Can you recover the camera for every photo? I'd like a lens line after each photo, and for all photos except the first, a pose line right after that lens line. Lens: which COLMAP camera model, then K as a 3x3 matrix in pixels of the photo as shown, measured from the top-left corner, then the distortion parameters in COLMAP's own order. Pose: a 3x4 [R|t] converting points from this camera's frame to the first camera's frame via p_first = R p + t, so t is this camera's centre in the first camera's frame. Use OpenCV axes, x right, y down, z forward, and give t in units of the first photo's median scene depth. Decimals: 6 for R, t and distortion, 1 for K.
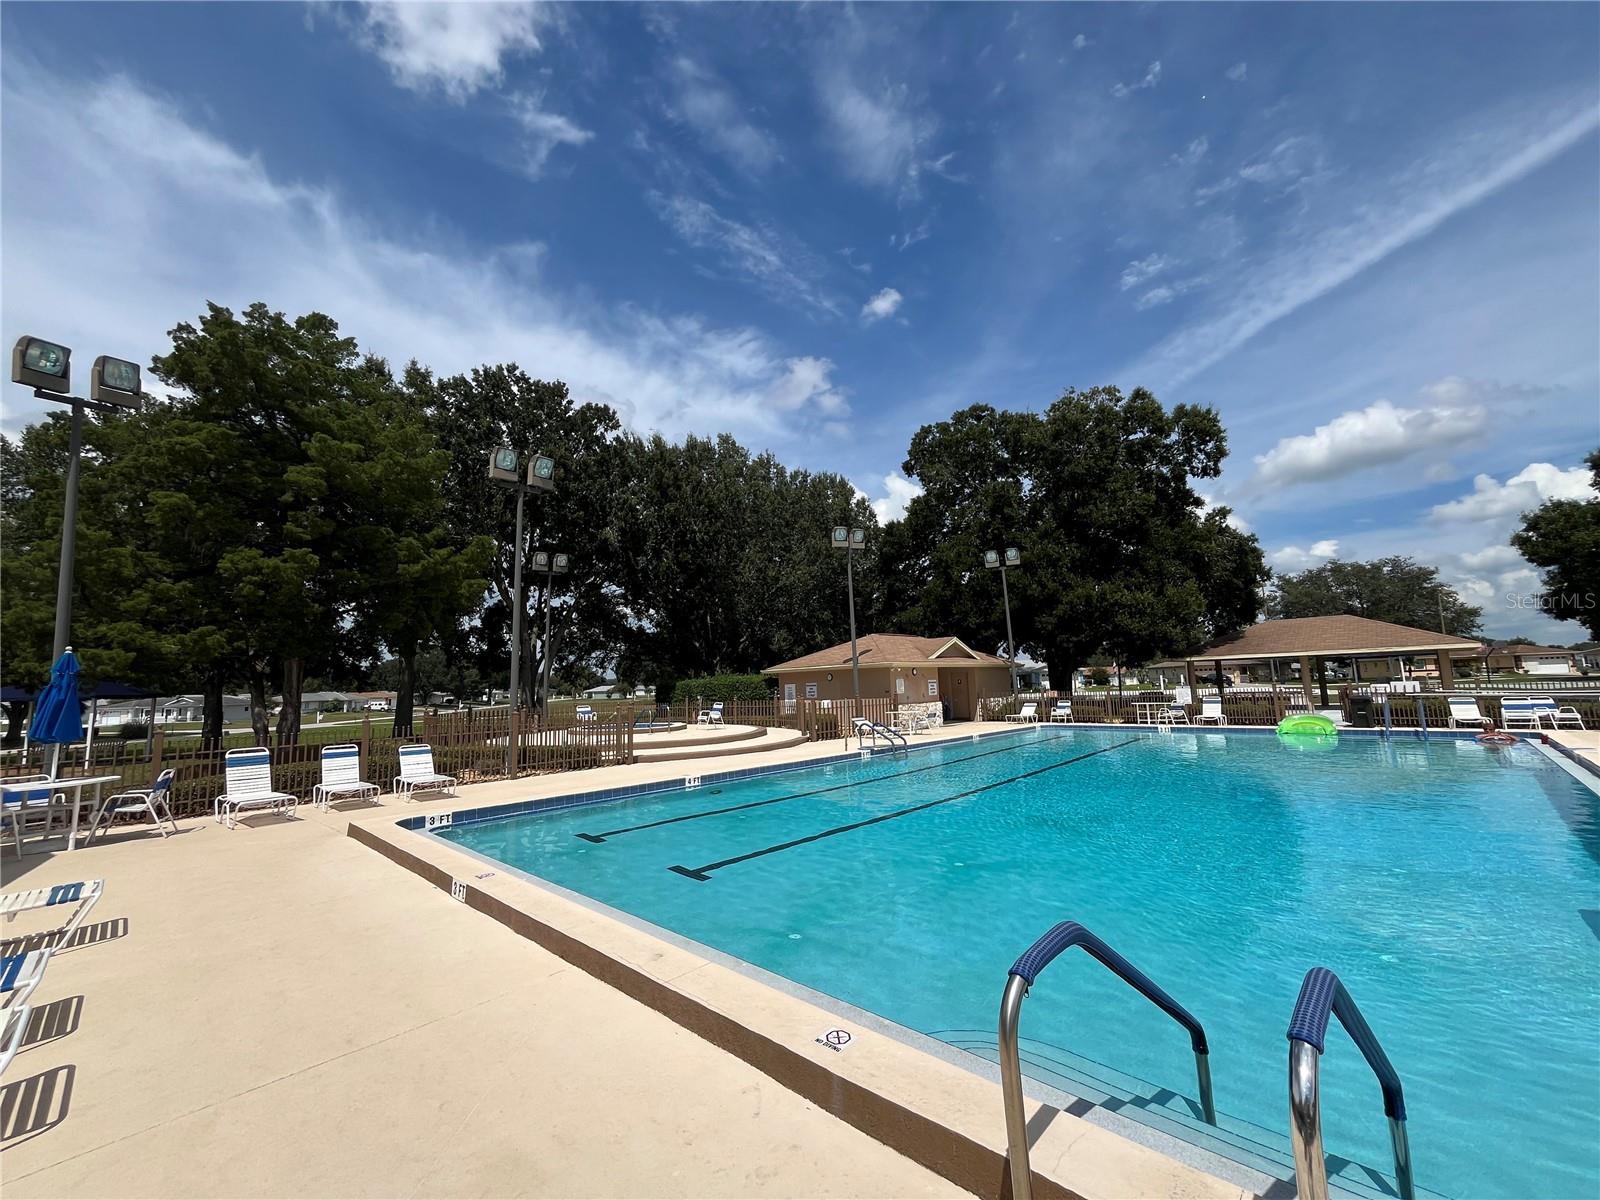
lens RADIAL K [[639.0, 0, 800.0], [0, 639.0, 600.0], [0, 0, 1]] dist [0.000058, -0.000038]
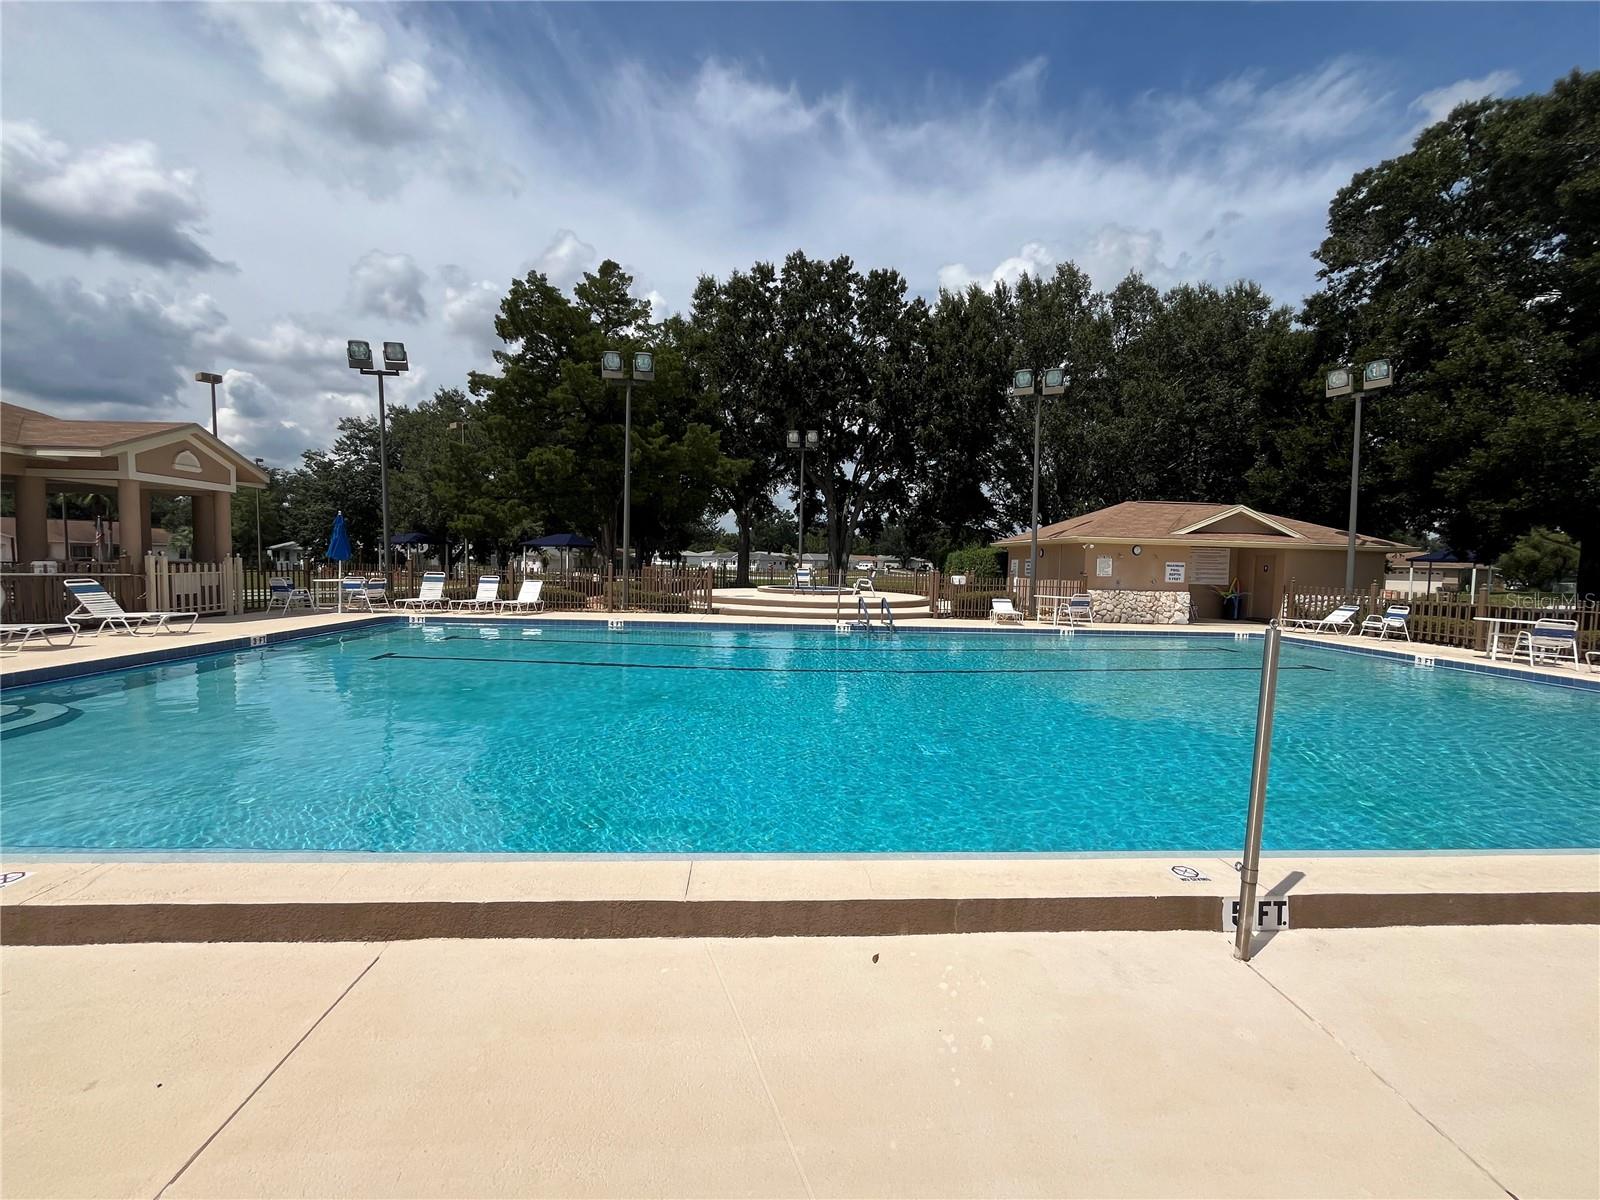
lens RADIAL K [[654.8, 0, 800.0], [0, 654.8, 600.0], [0, 0, 1]] dist [0.003400, -0.000446]
pose [[0.750236, 0.086627, -0.655470, 0.355917], [0.041010, 0.983374, 0.176901, 0.012682], [0.659897, -0.159598, 0.734210, 0.121375]]
